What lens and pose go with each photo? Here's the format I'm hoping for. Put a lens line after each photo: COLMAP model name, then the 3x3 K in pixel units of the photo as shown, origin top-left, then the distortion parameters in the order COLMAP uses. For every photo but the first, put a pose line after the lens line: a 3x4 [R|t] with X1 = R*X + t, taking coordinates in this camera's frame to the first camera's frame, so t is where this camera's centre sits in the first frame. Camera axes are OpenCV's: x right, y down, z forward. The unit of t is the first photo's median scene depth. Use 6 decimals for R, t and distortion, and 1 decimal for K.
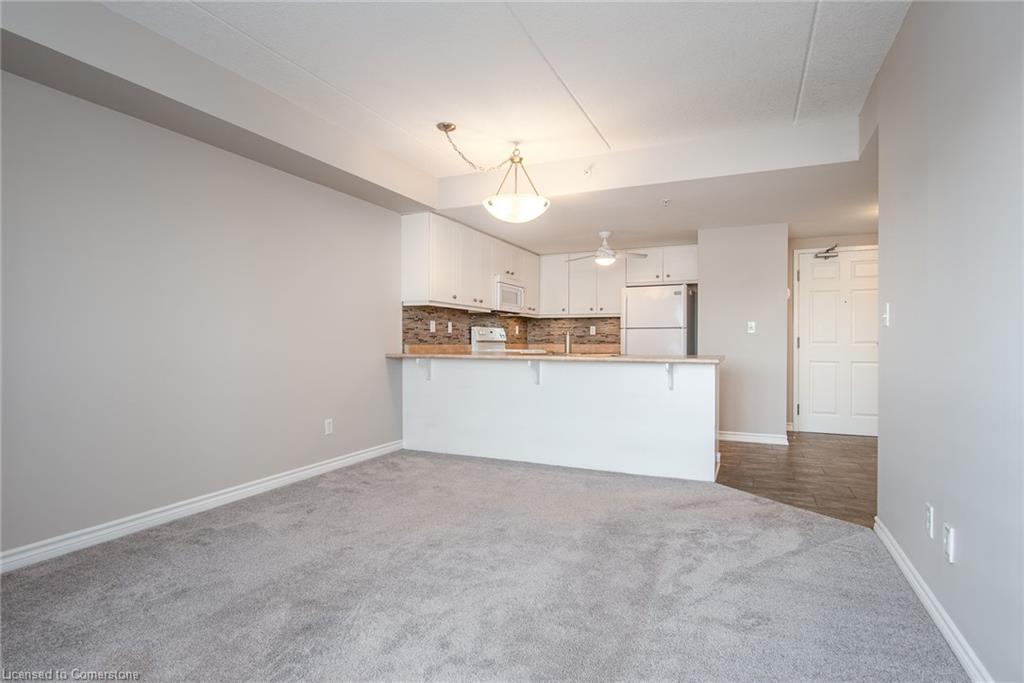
lens RADIAL K [[524.2, 0, 508.4], [0, 524.2, 339.8], [0, 0, 1]] dist [-0.004003, -0.000346]
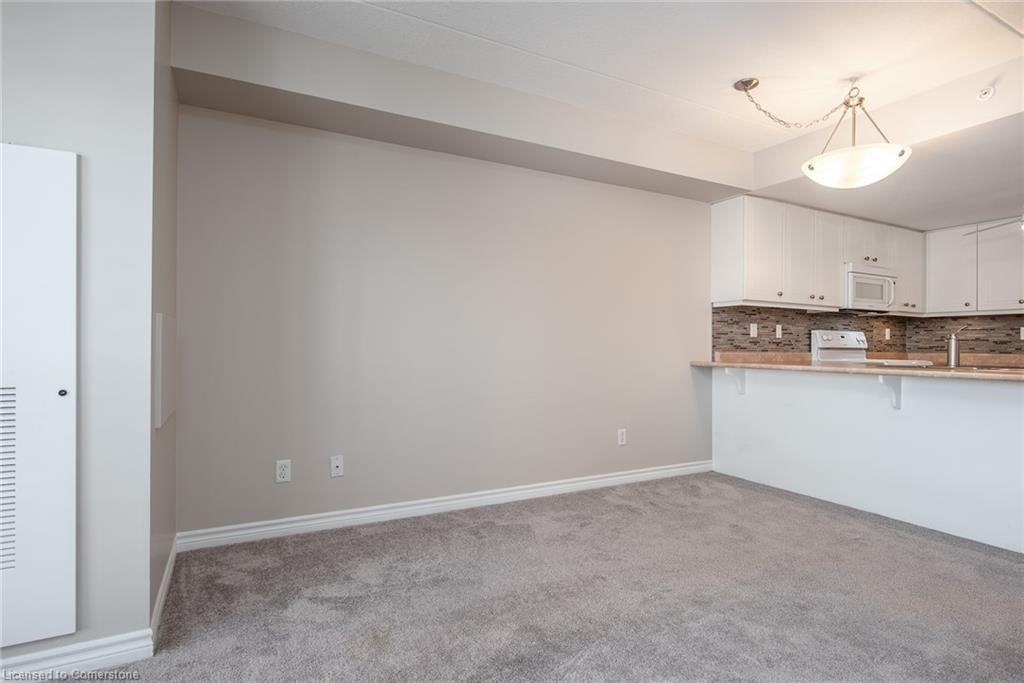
lens RADIAL K [[524.2, 0, 508.0], [0, 524.2, 341.4], [0, 0, 1]] dist [-0.004003, -0.000346]
pose [[0.794962, -0.001413, -0.606658, 0.053755], [-0.004199, 0.999961, -0.007831, 0.000391], [0.606645, 0.008773, 0.794925, 0.089938]]
